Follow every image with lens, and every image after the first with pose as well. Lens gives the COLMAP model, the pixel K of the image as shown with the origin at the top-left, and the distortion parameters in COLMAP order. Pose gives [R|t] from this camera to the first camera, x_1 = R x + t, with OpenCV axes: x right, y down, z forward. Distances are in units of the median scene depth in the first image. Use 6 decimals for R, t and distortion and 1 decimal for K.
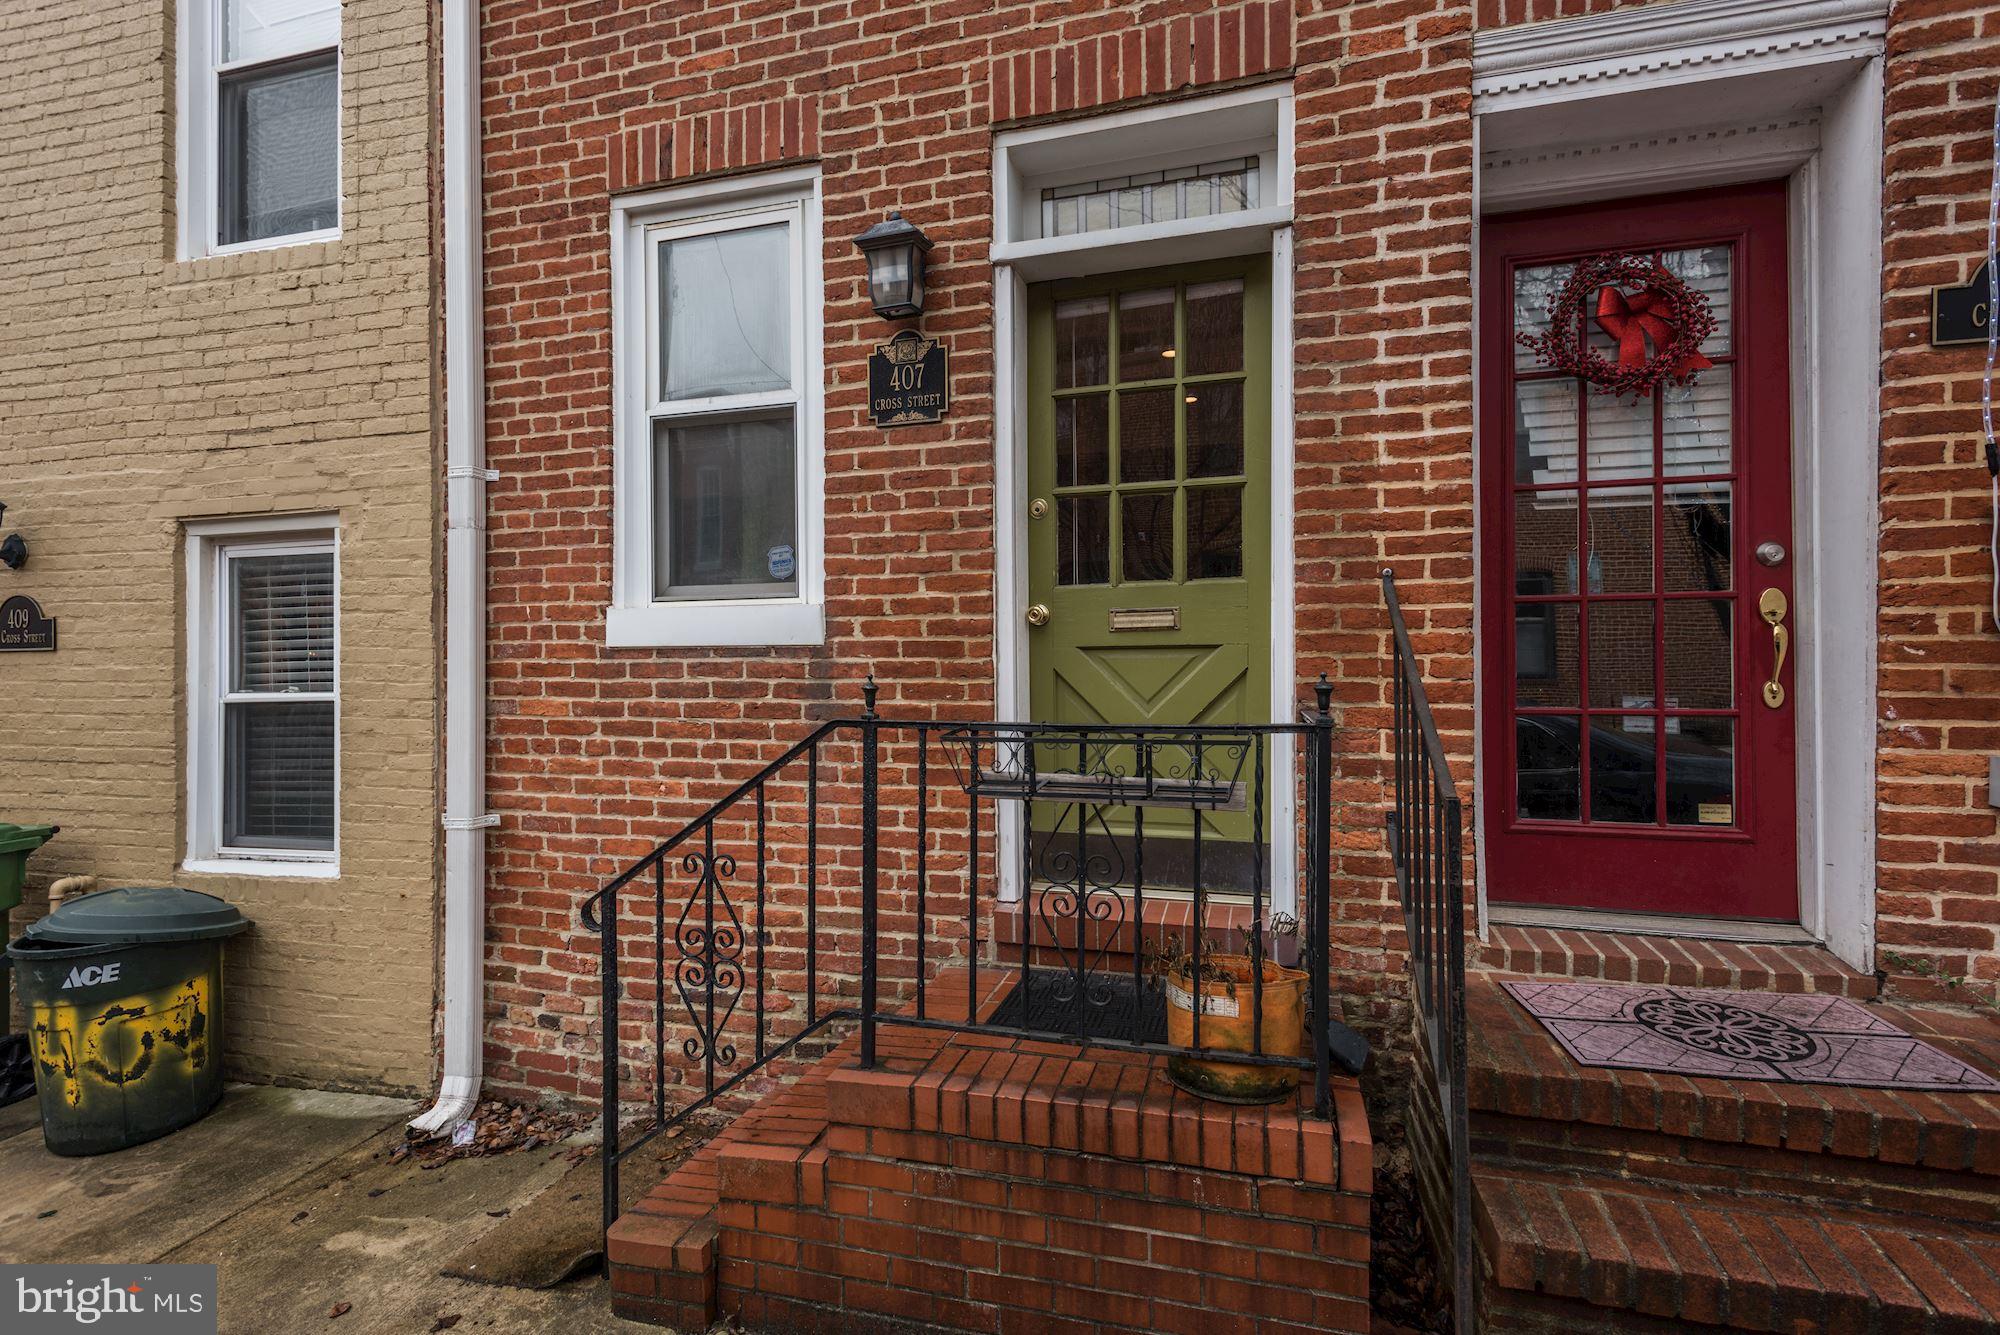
lens RADIAL K [[936.7, 0, 1007.6], [0, 936.7, 662.7], [0, 0, 1]] dist [0.023645, -0.009007]
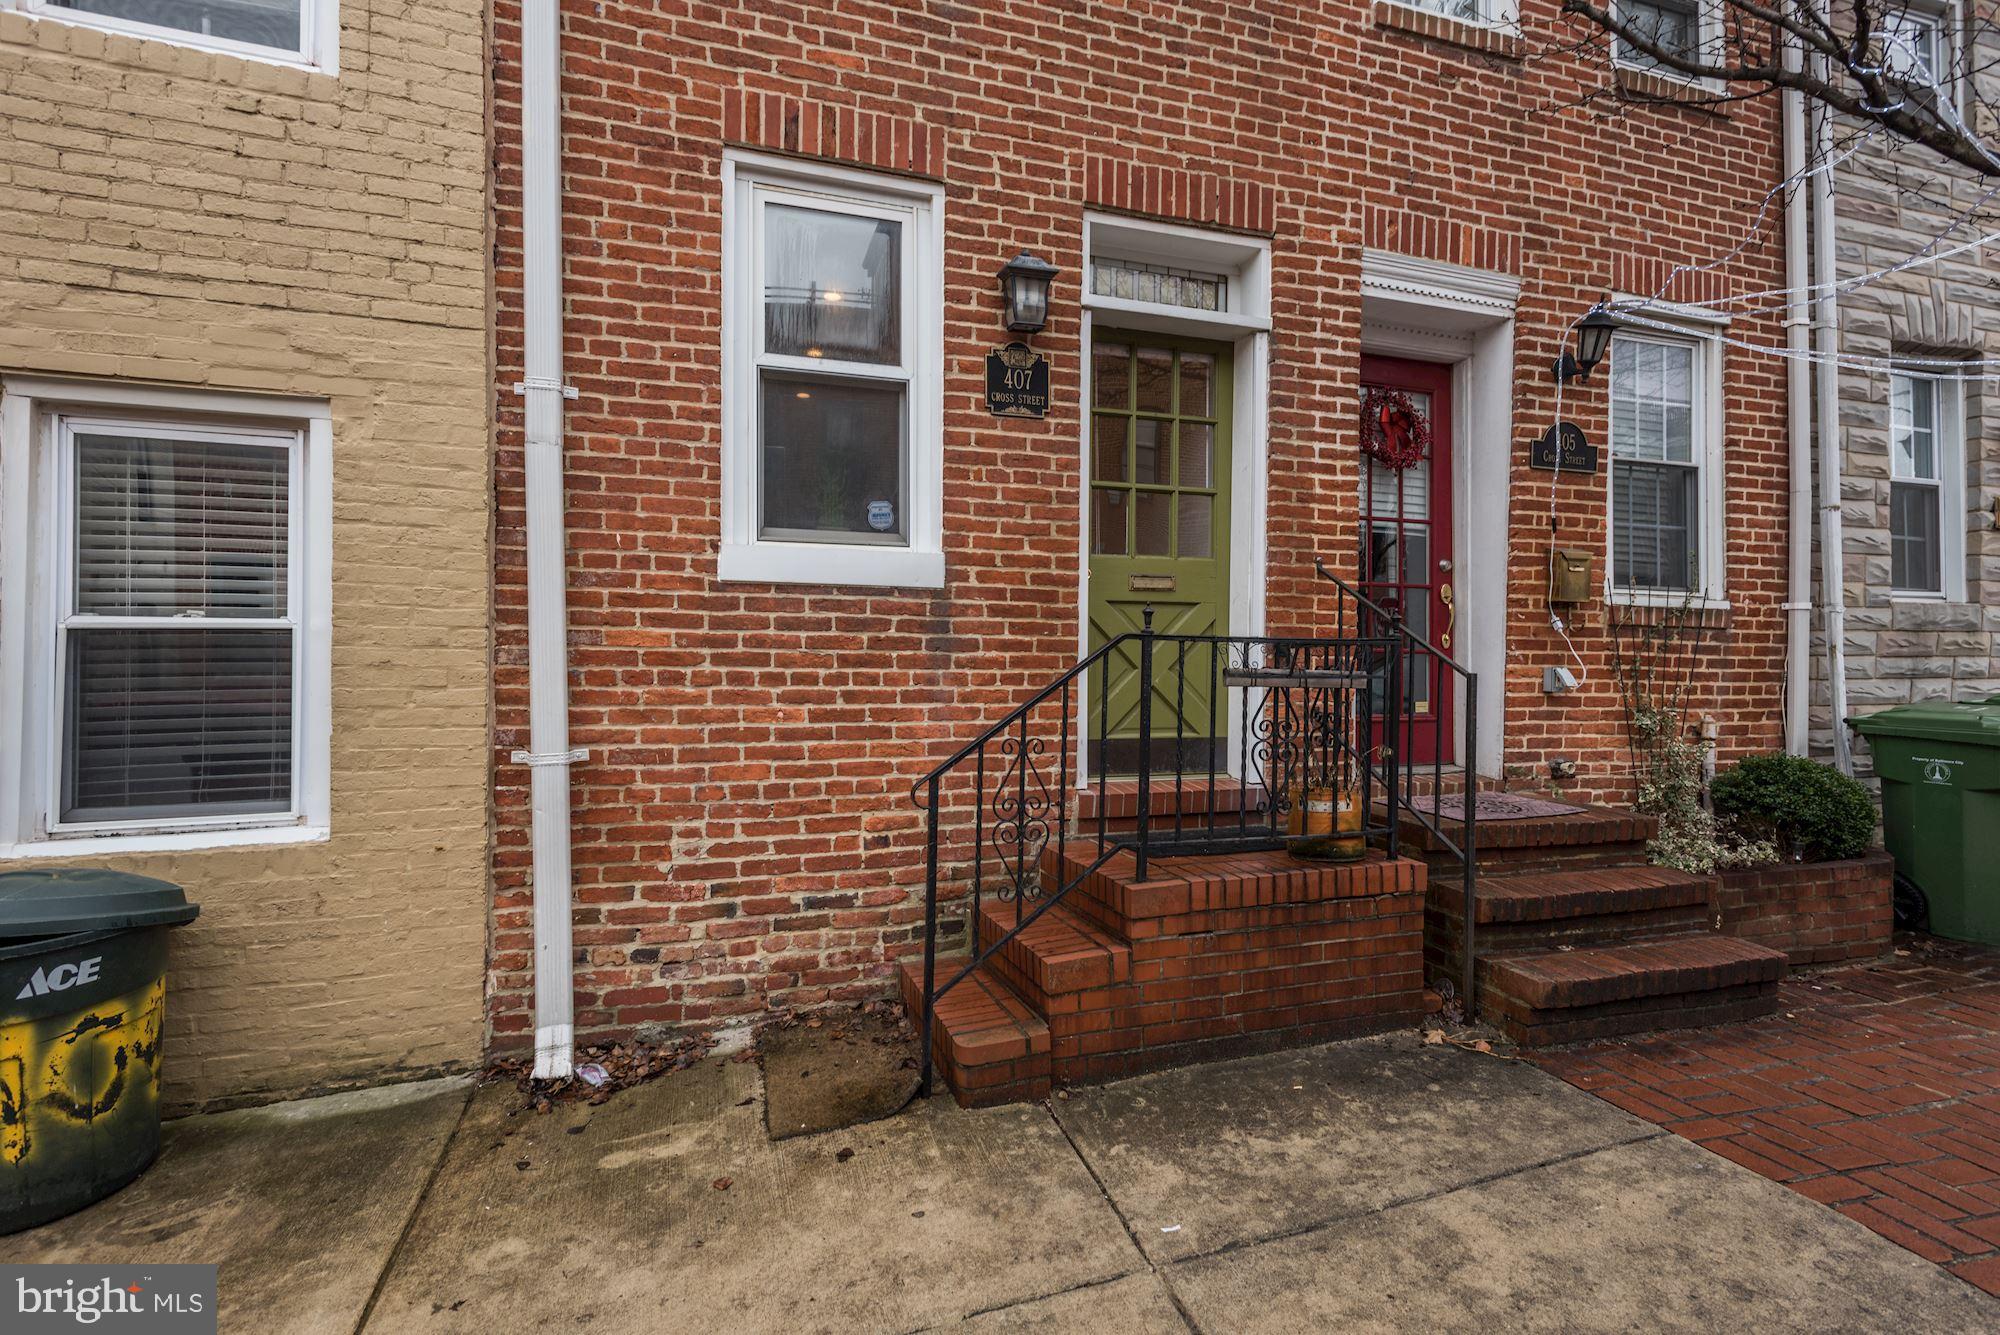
lens RADIAL K [[936.7, 0, 1007.6], [0, 936.7, 662.7], [0, 0, 1]] dist [0.023645, -0.009007]
pose [[0.825113, 0.013001, 0.564818, -0.787851], [-0.010868, 0.999915, -0.007139, 0.082013], [-0.564863, -0.000248, 0.825185, -0.030971]]
